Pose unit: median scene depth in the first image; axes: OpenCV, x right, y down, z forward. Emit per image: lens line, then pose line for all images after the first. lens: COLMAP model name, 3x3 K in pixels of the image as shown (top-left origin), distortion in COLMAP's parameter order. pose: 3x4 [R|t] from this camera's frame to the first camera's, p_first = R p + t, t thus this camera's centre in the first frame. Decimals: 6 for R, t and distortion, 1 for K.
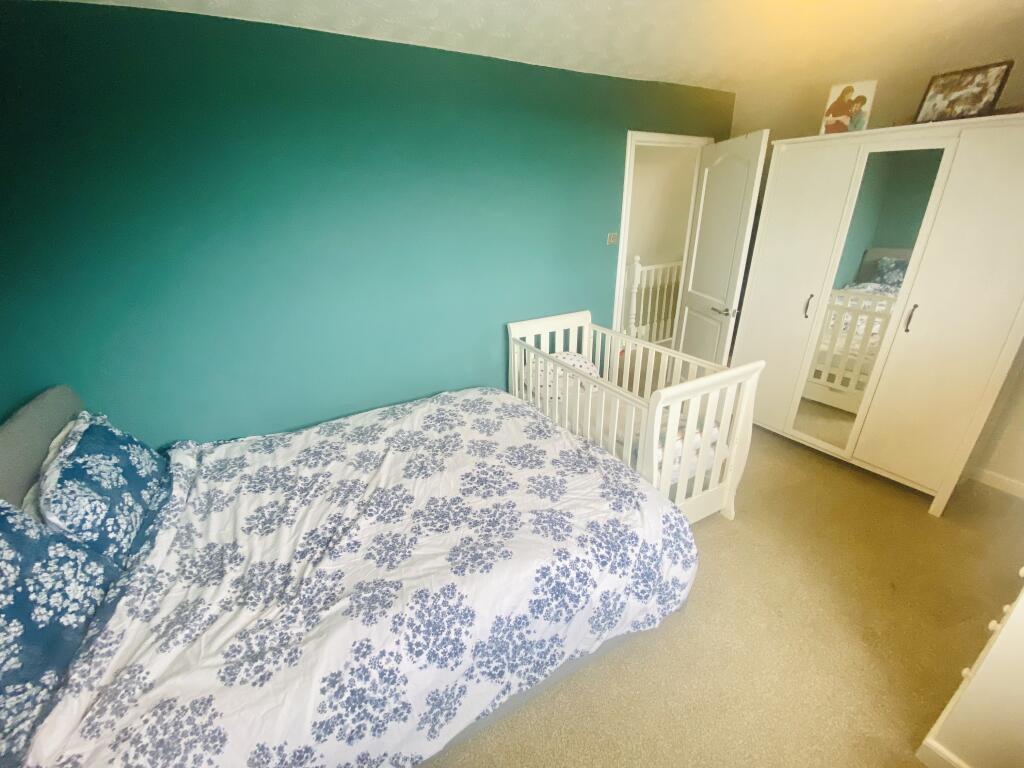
lens RADIAL K [[413.5, 0, 514.4], [0, 413.5, 388.9], [0, 0, 1]] dist [-0.039242, -0.002433]
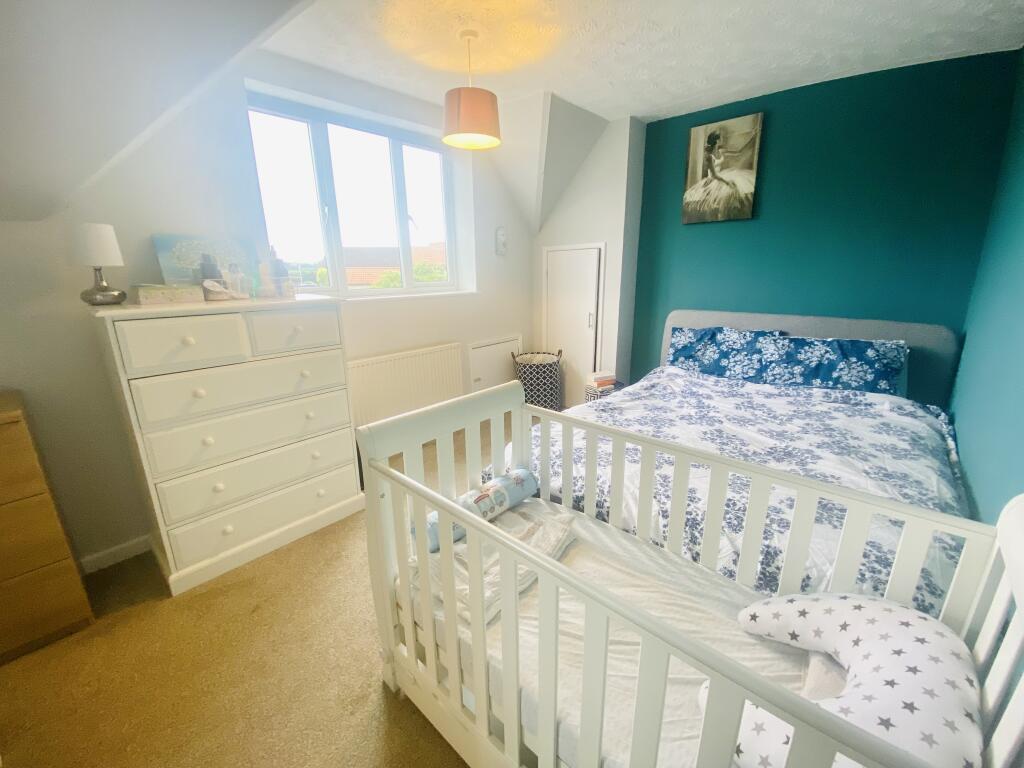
lens RADIAL K [[413.5, 0, 511.4], [0, 413.5, 384.1], [0, 0, 1]] dist [-0.039242, -0.002433]
pose [[-0.951653, 0.120486, -0.282559, 0.599537], [-0.077926, 0.795077, 0.601482, -0.532786], [0.297126, 0.594421, -0.747248, 1.670187]]
